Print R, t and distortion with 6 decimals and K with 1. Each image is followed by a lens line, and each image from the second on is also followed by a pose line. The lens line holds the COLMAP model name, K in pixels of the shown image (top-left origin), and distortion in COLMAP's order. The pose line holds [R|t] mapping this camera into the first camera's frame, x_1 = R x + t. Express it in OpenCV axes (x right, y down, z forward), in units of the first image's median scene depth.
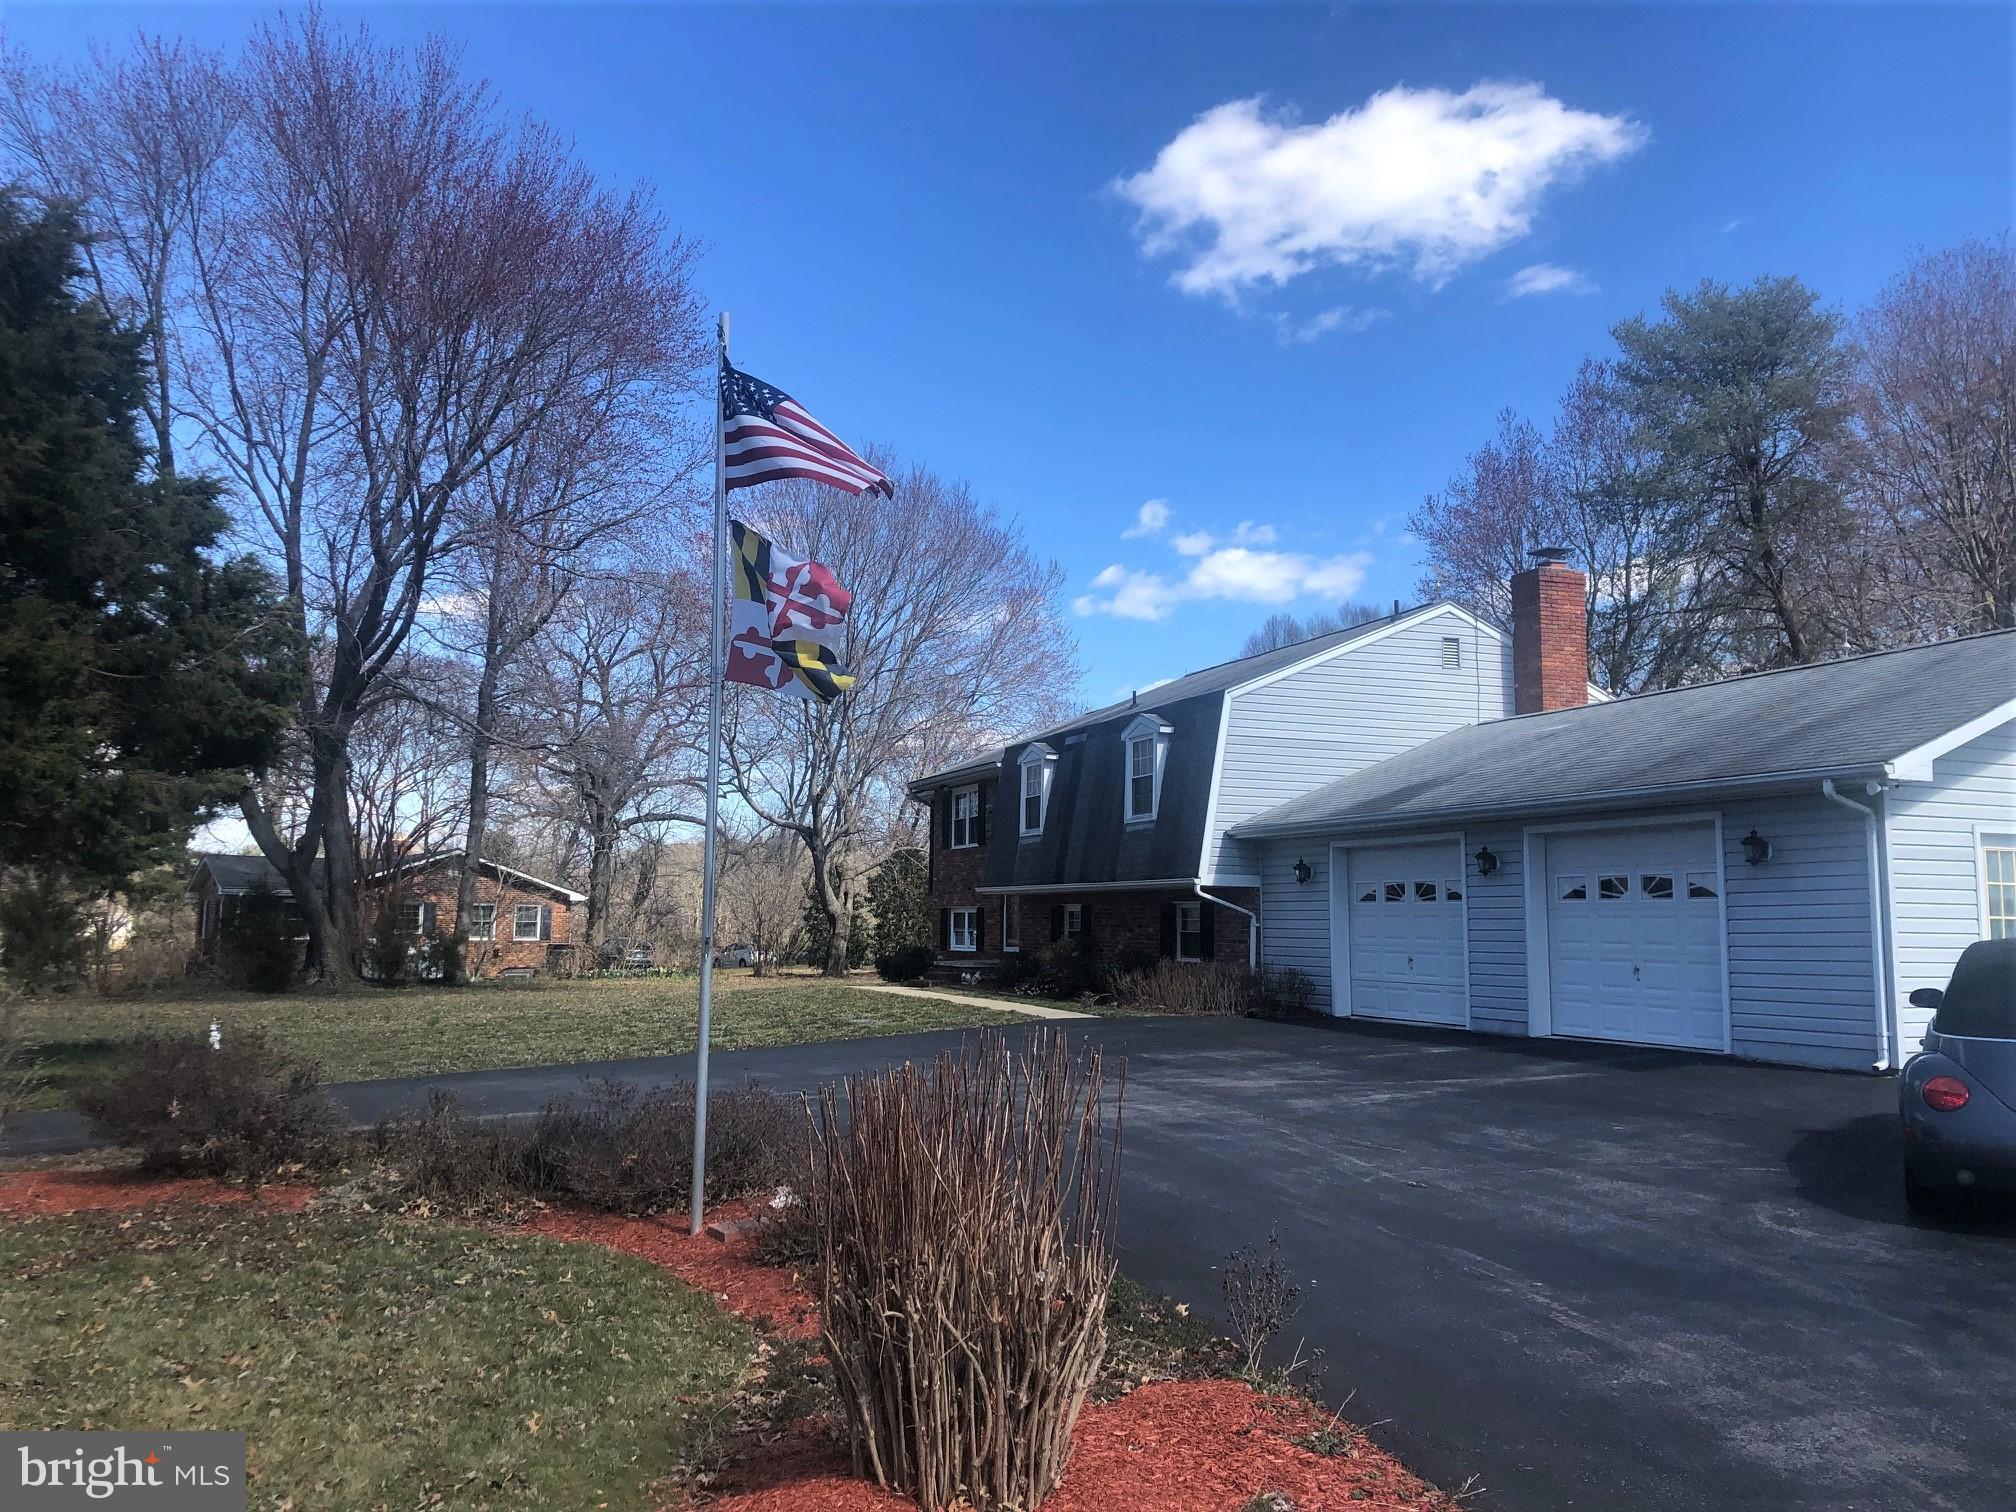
lens RADIAL K [[1659.6, 0, 1006.4], [0, 1659.6, 748.0], [0, 0, 1]] dist [0.068678, -0.022814]
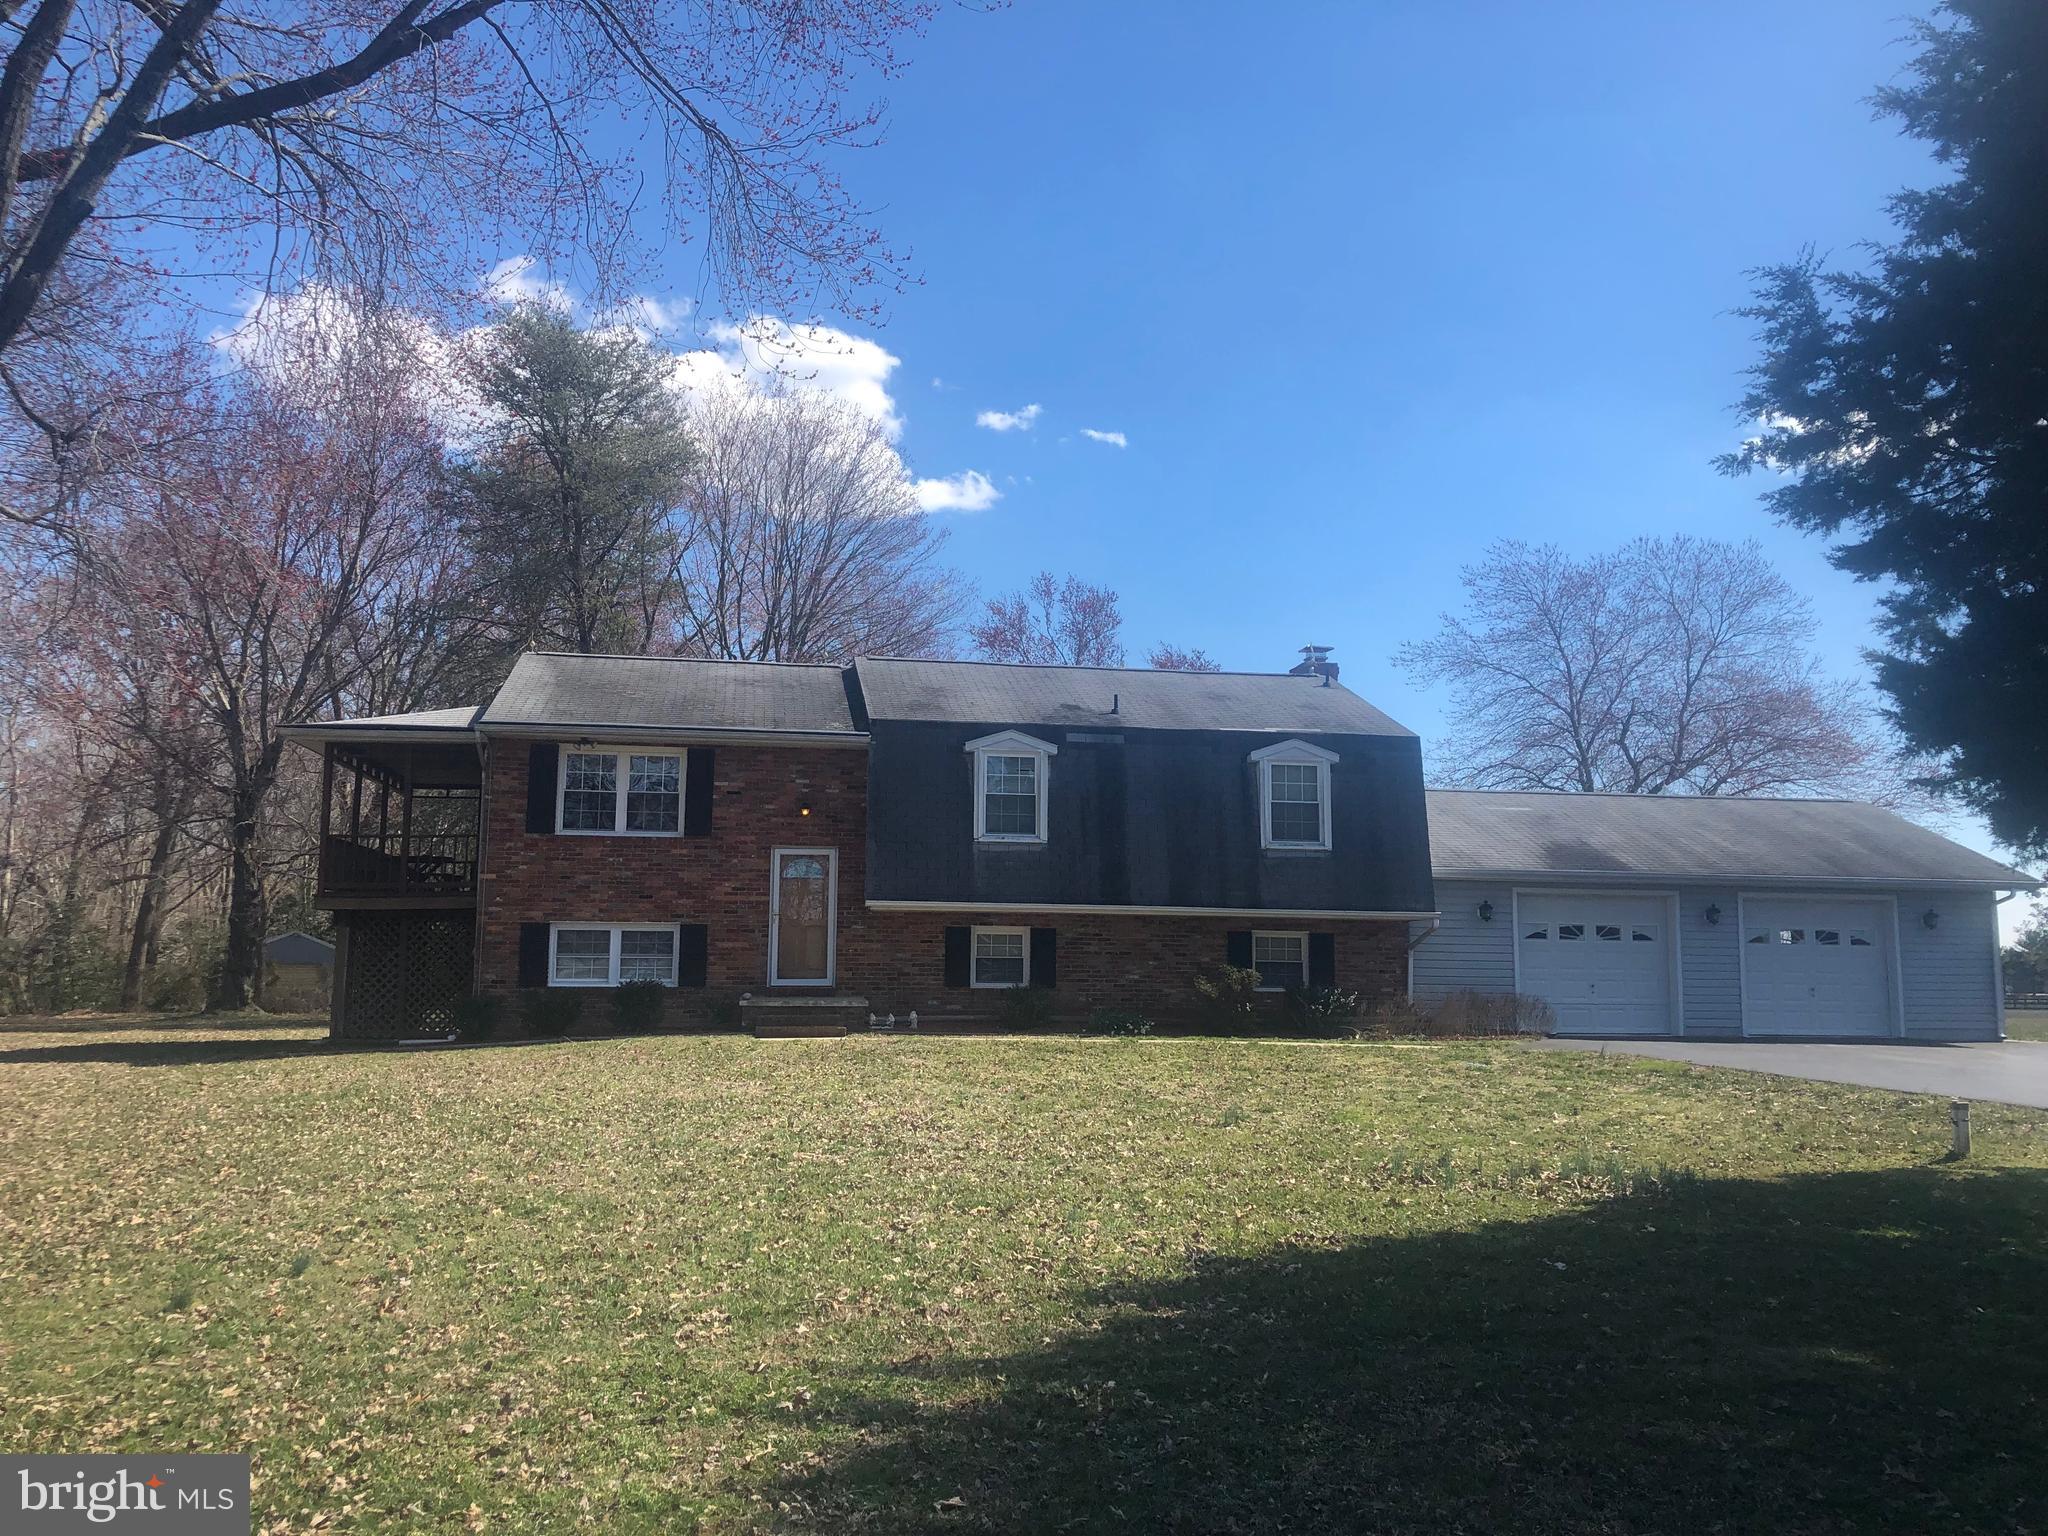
lens RADIAL K [[1686.0, 0, 1012.2], [0, 1686.0, 760.7], [0, 0, 1]] dist [0.068678, -0.022814]
pose [[0.200517, 0.123376, 0.971890, -1.014045], [-0.111981, 0.988423, -0.102371, 0.124864], [-0.973269, -0.088306, 0.212012, 1.045036]]
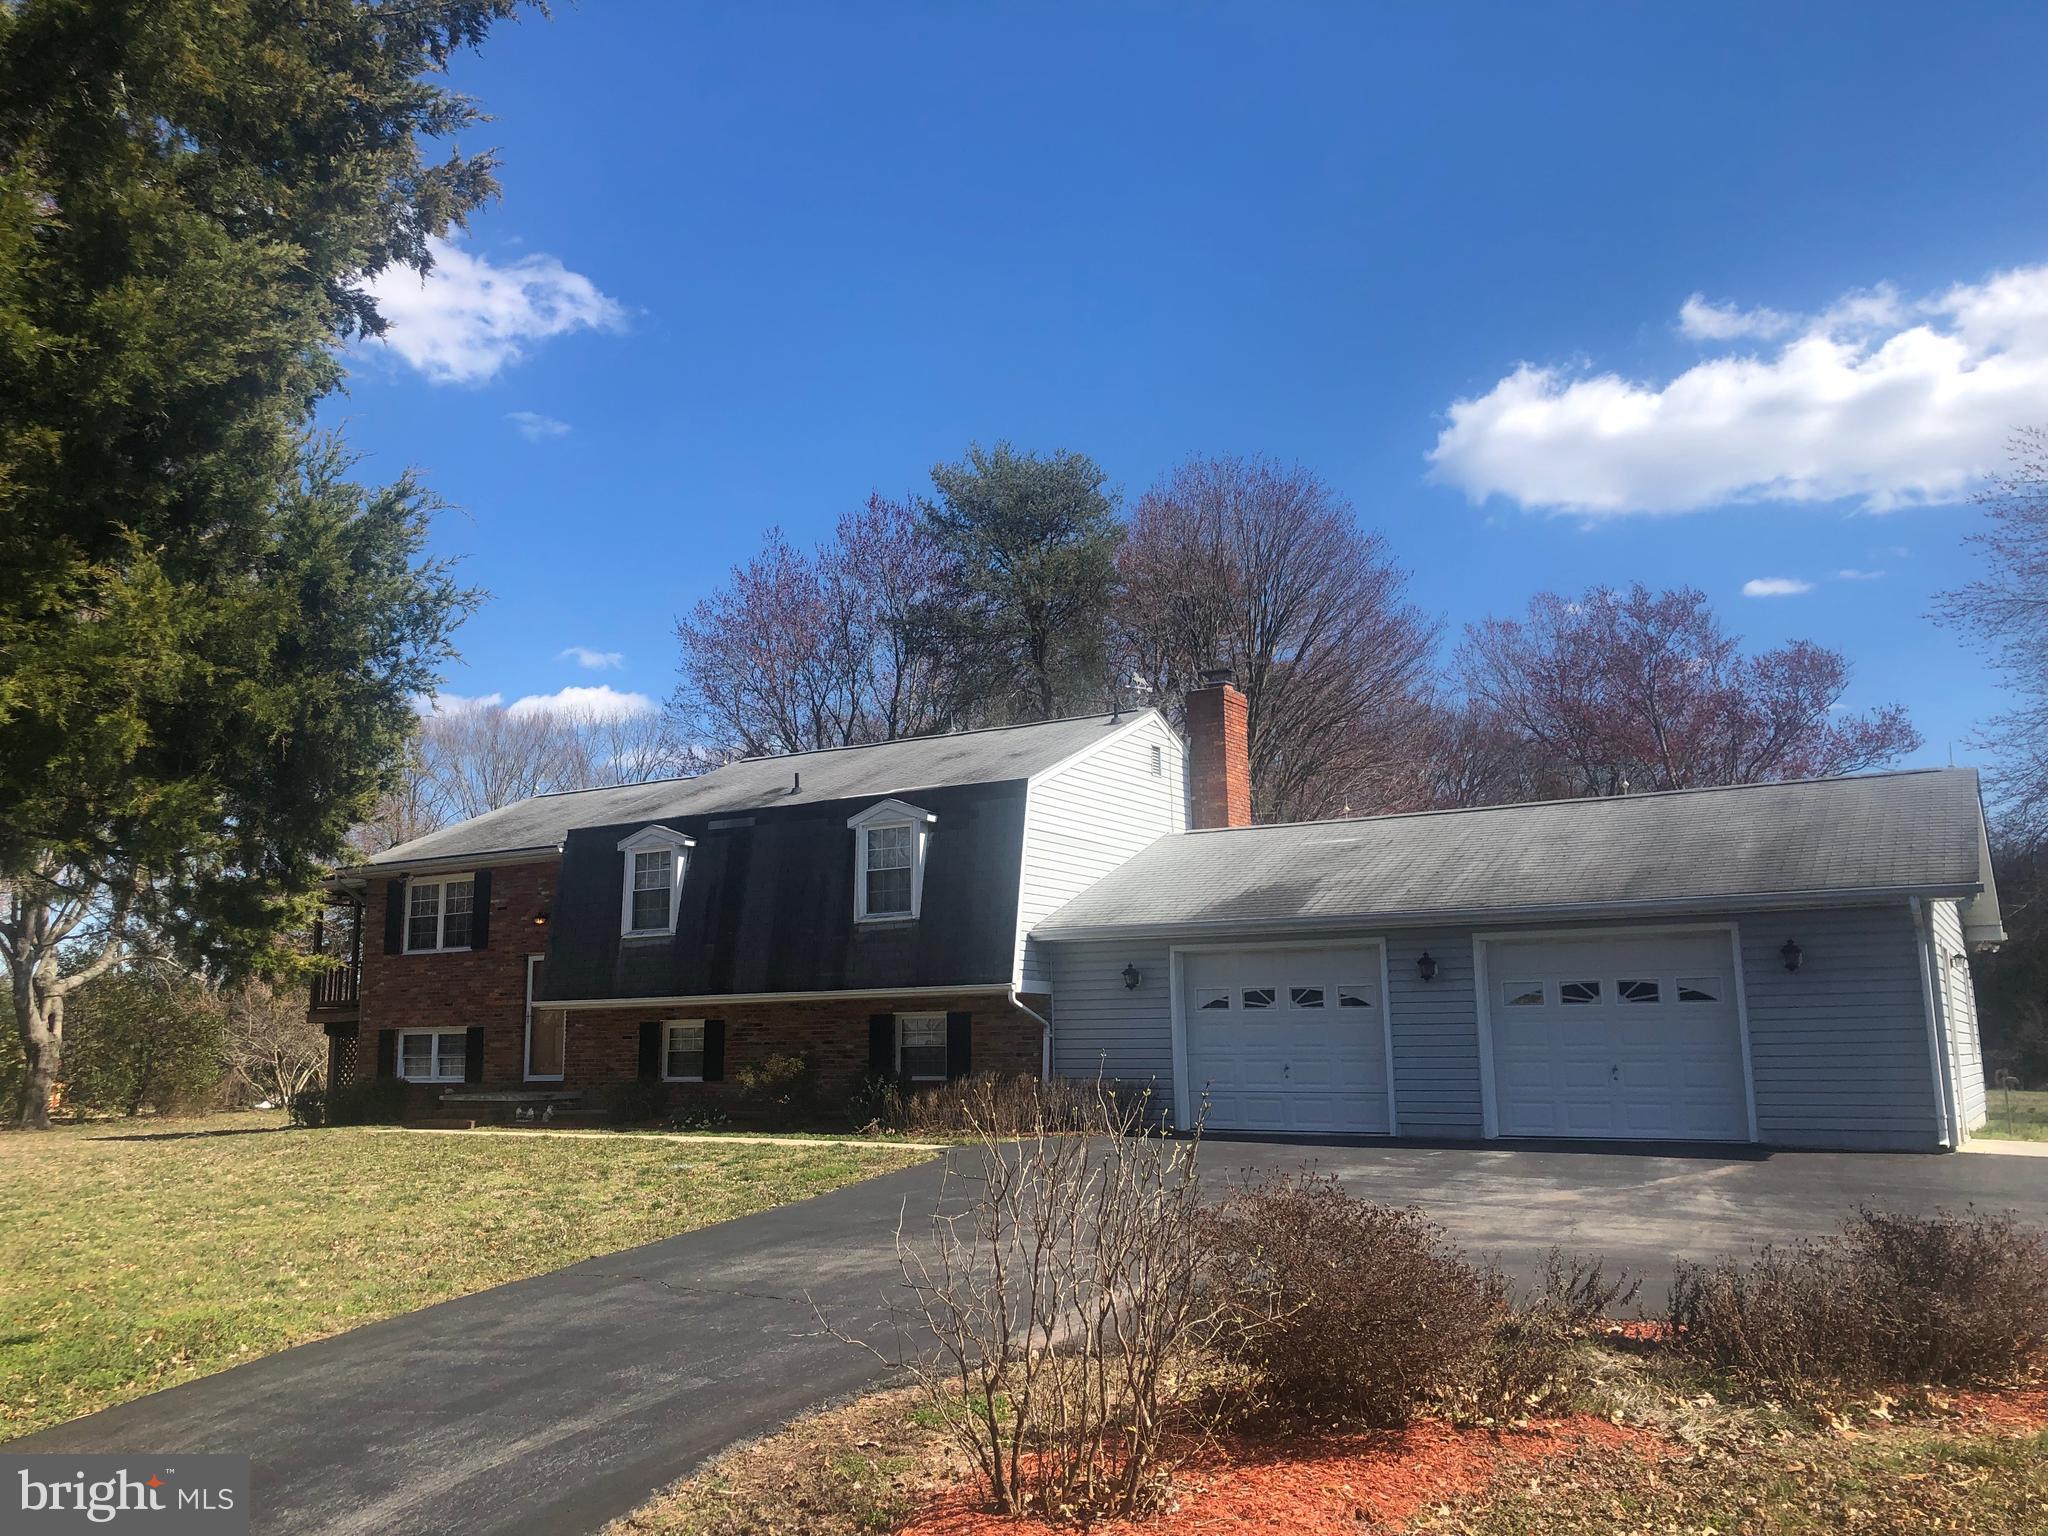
lens RADIAL K [[1686.0, 0, 1025.9], [0, 1686.0, 771.9], [0, 0, 1]] dist [0.068678, -0.022814]
pose [[0.805200, 0.082732, 0.587204, -0.427153], [-0.048147, 0.996072, -0.074316, 0.031128], [-0.591046, 0.031567, 0.806020, 0.252163]]
